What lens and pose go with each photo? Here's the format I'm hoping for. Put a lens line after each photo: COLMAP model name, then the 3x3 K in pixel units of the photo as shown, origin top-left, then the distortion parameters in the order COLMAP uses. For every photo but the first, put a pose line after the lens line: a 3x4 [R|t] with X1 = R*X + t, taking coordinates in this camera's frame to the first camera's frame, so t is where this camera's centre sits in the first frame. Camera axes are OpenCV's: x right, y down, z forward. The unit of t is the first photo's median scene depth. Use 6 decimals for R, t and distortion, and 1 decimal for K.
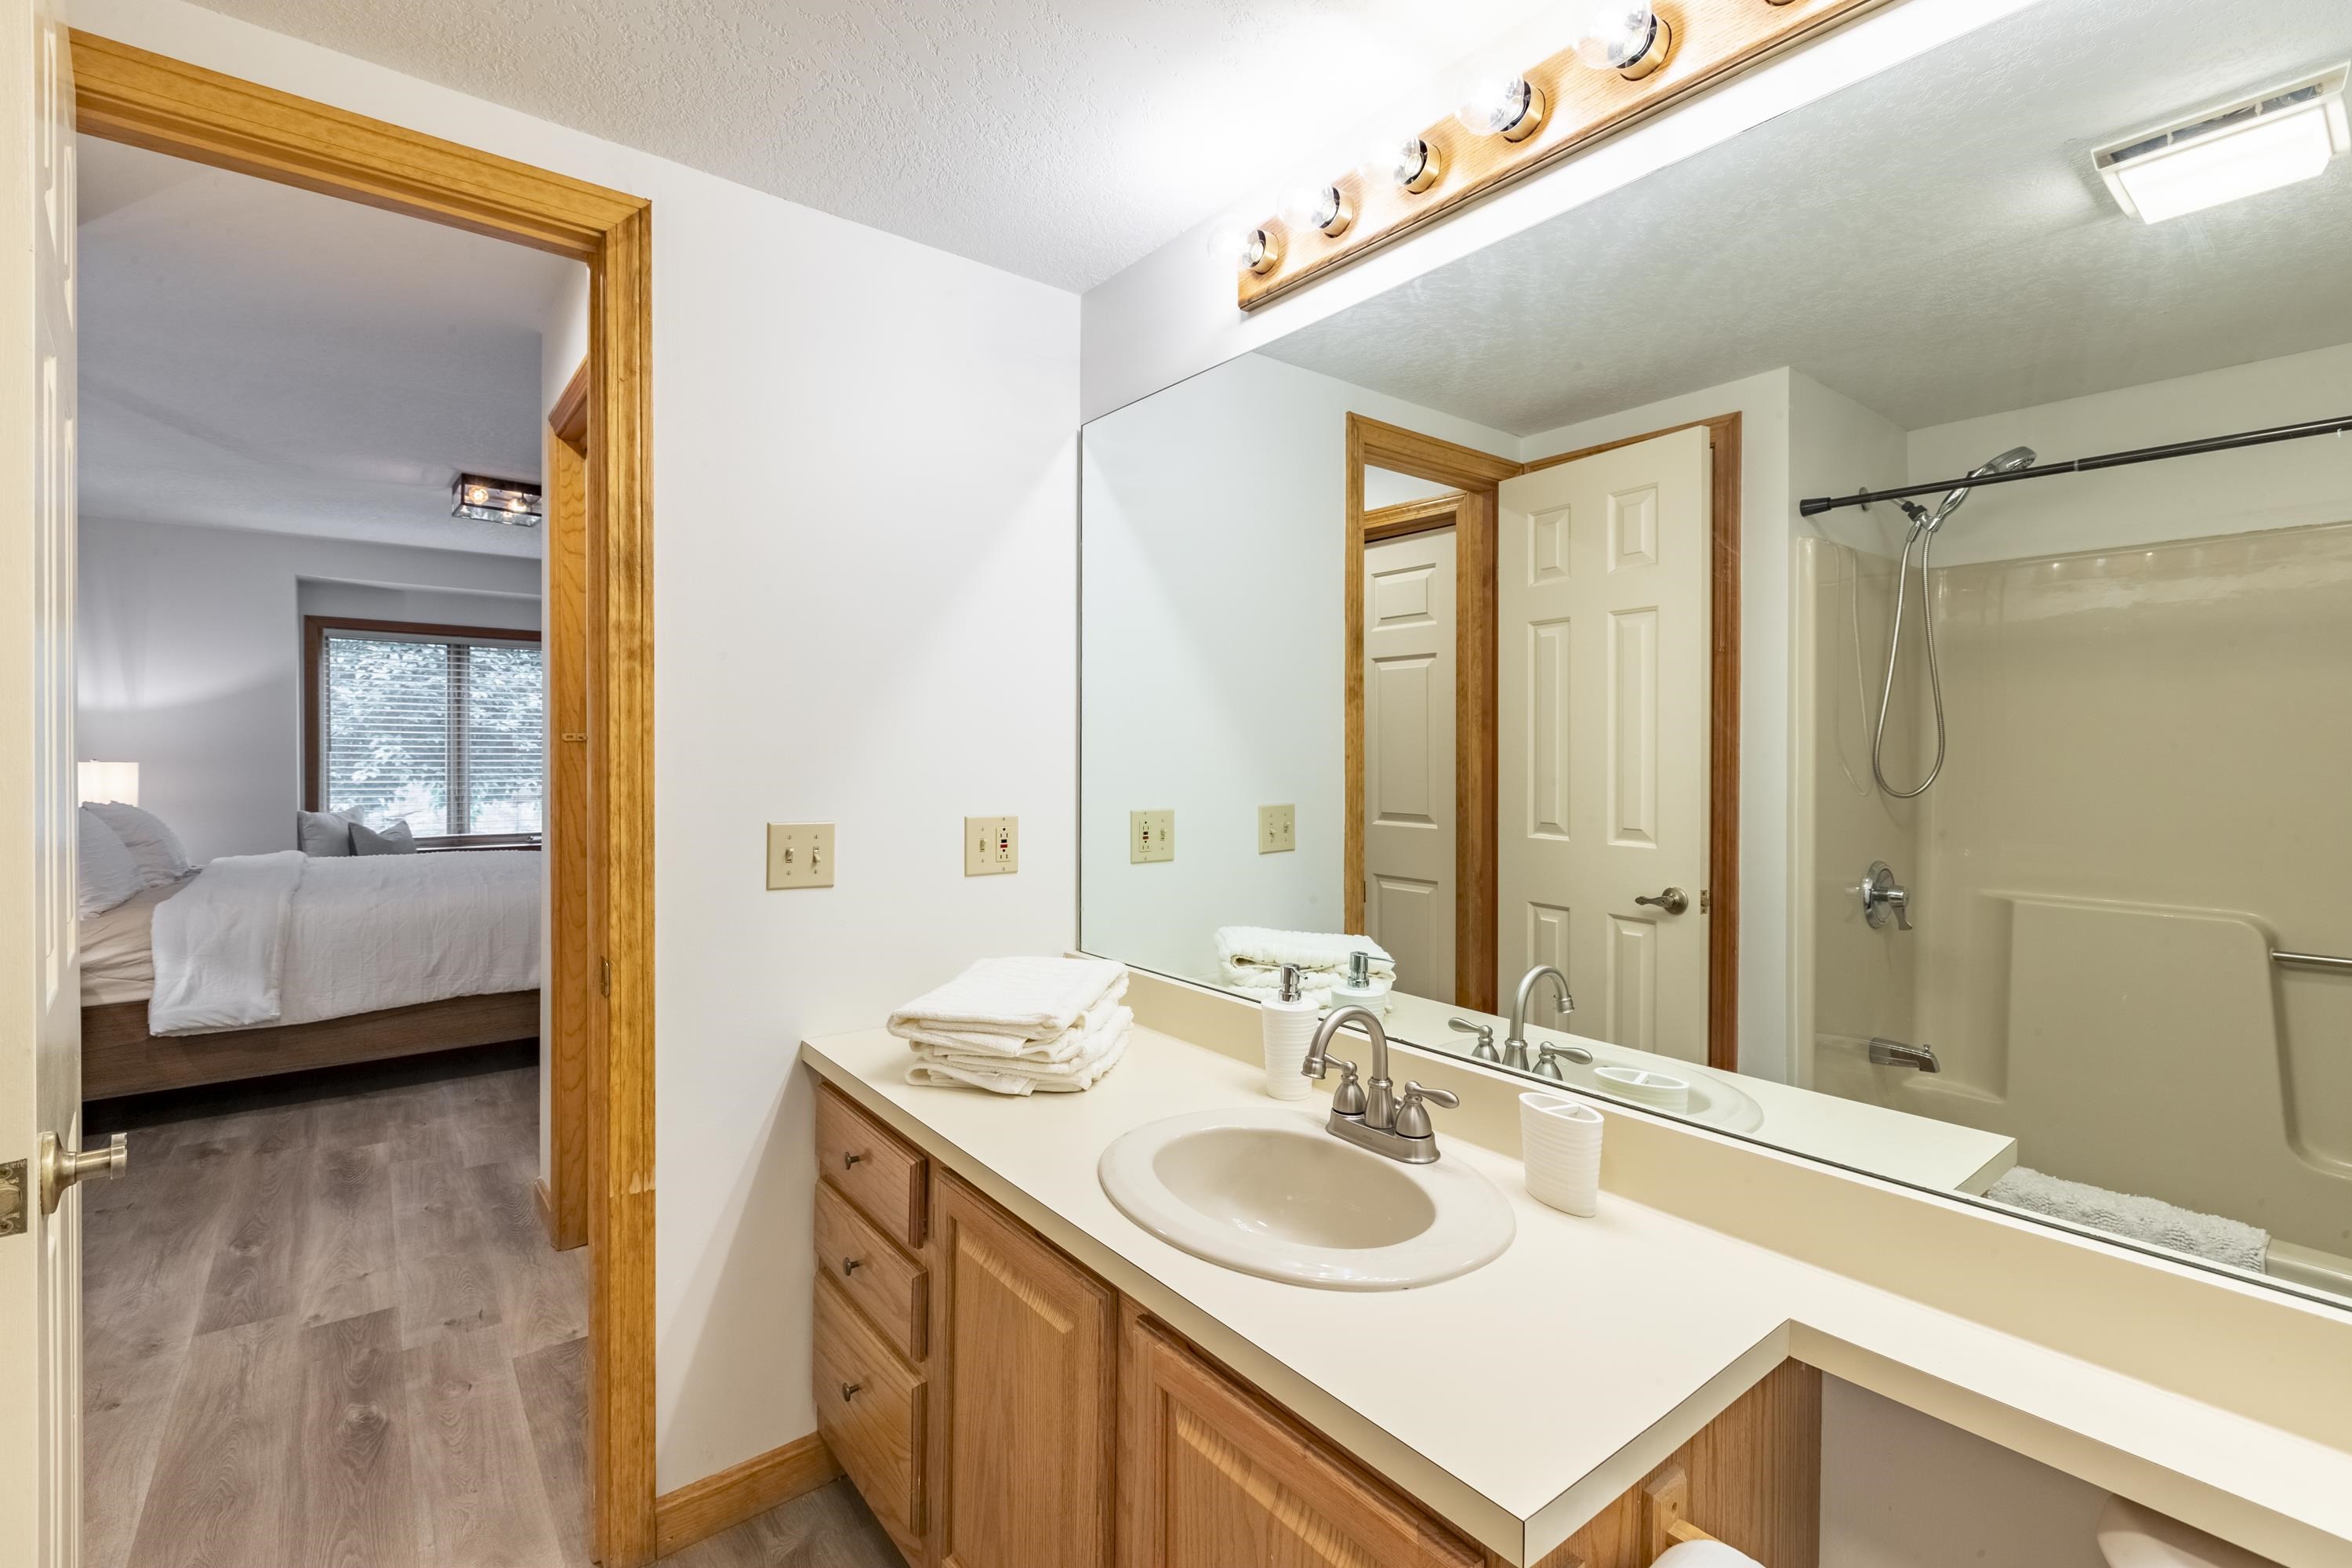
lens RADIAL K [[1049.5, 0, 1170.9], [0, 1049.5, 781.6], [0, 0, 1]] dist [-0.001555, 0.000544]
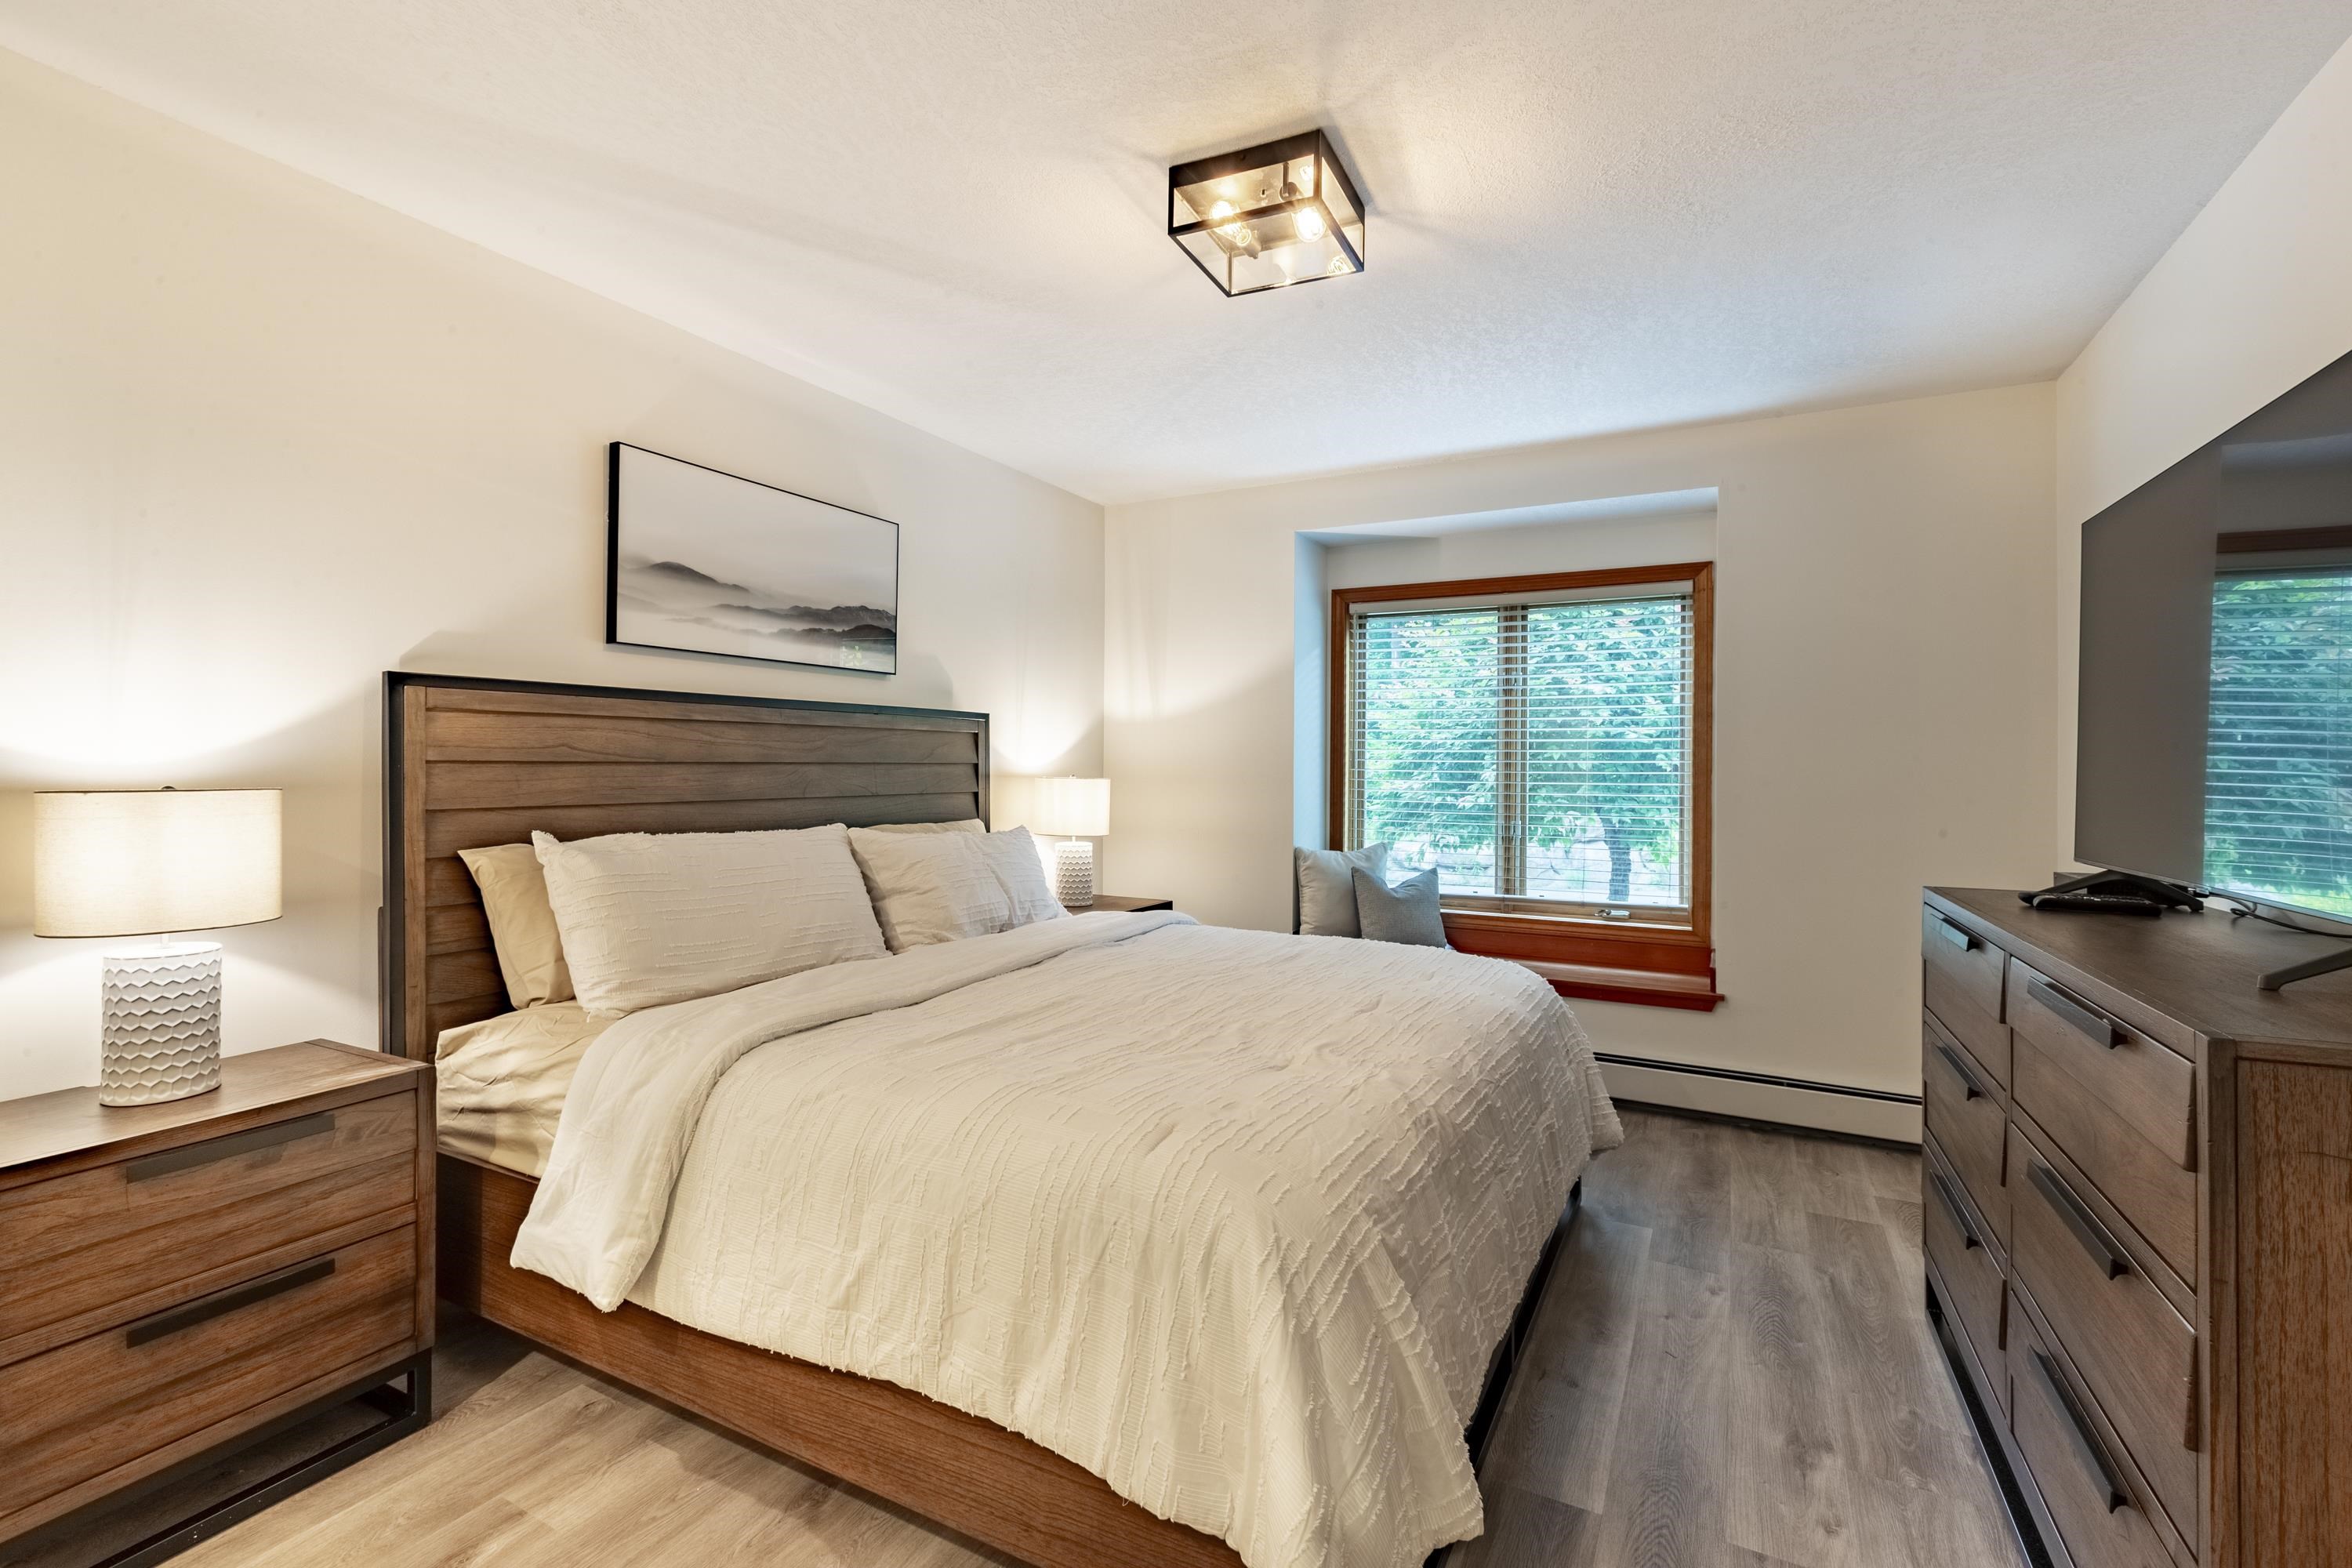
lens RADIAL K [[1049.5, 0, 1172.9], [0, 1049.5, 764.4], [0, 0, 1]] dist [-0.001555, 0.000544]
pose [[0.413225, -0.009671, -0.910578, -0.156362], [-0.030088, 0.999253, -0.024267, -0.008008], [0.910132, 0.037425, 0.412625, 0.511837]]
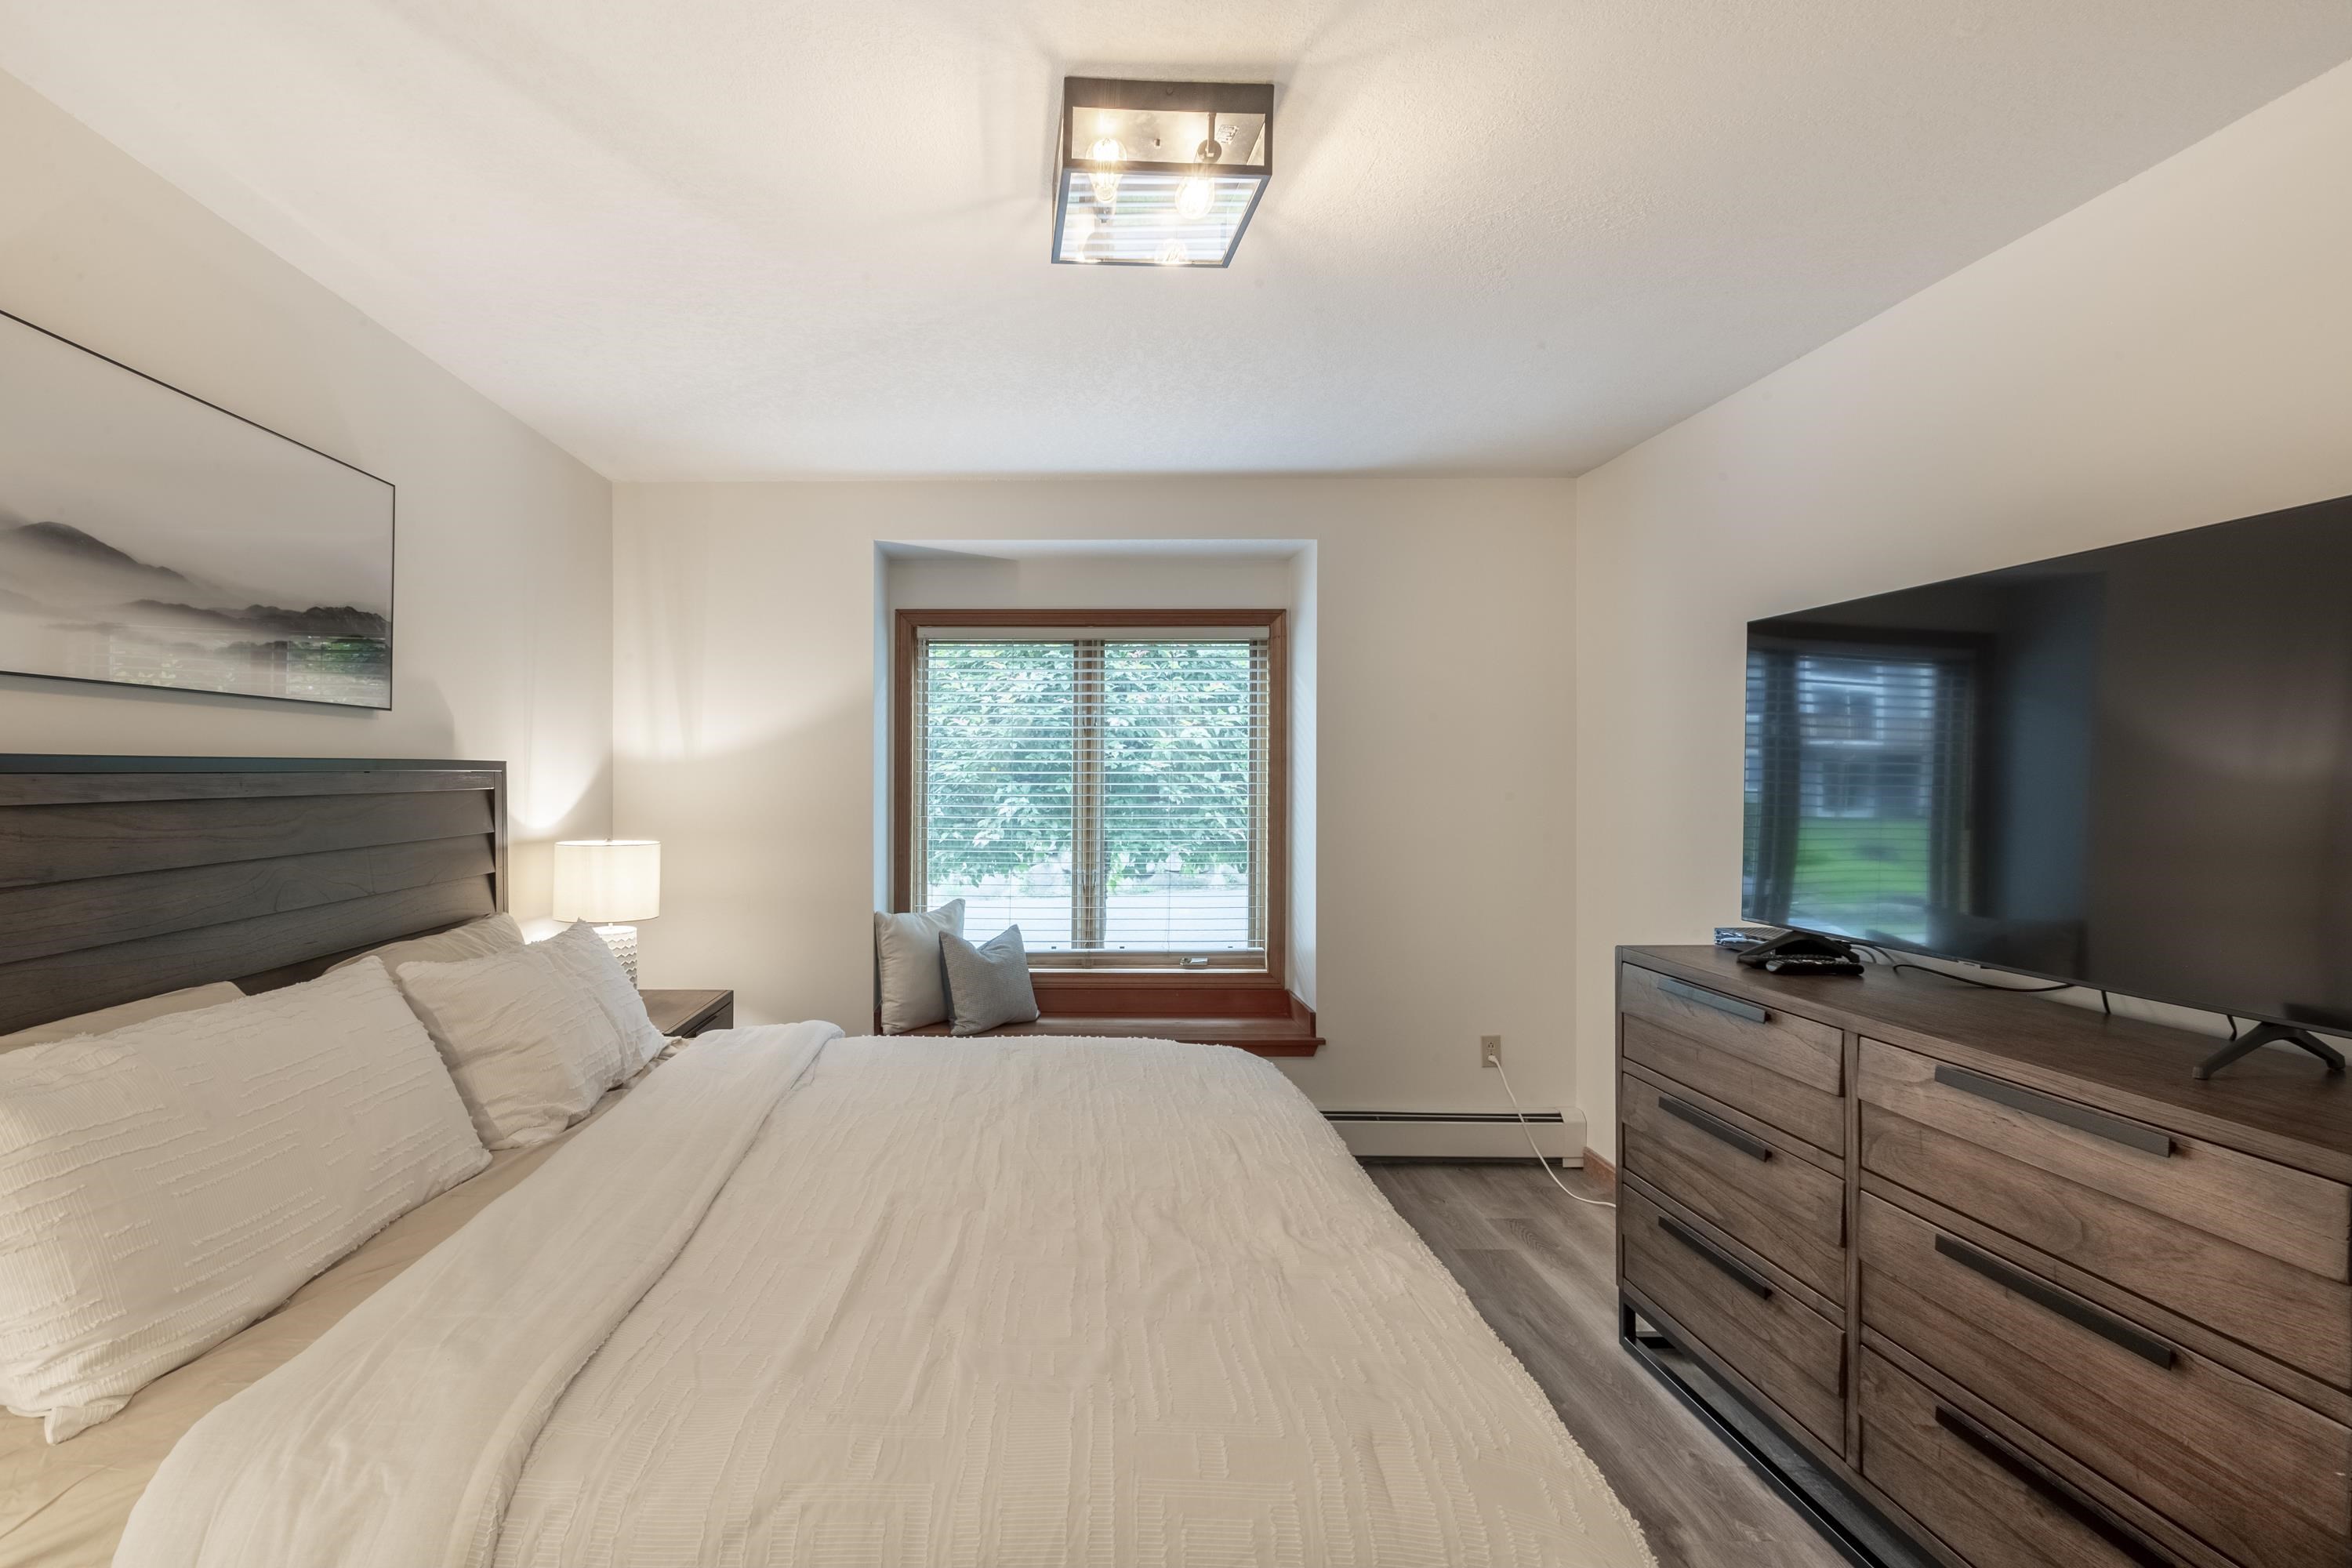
lens RADIAL K [[1109.5, 0, 1037.8], [0, 1109.5, 778.6], [0, 0, 1]] dist [0.003857, -0.000095]
pose [[0.790641, -0.007506, -0.612234, -0.287919], [-0.010347, 0.999618, -0.025618, -0.030532], [0.612193, 0.026589, 0.790261, 0.442688]]
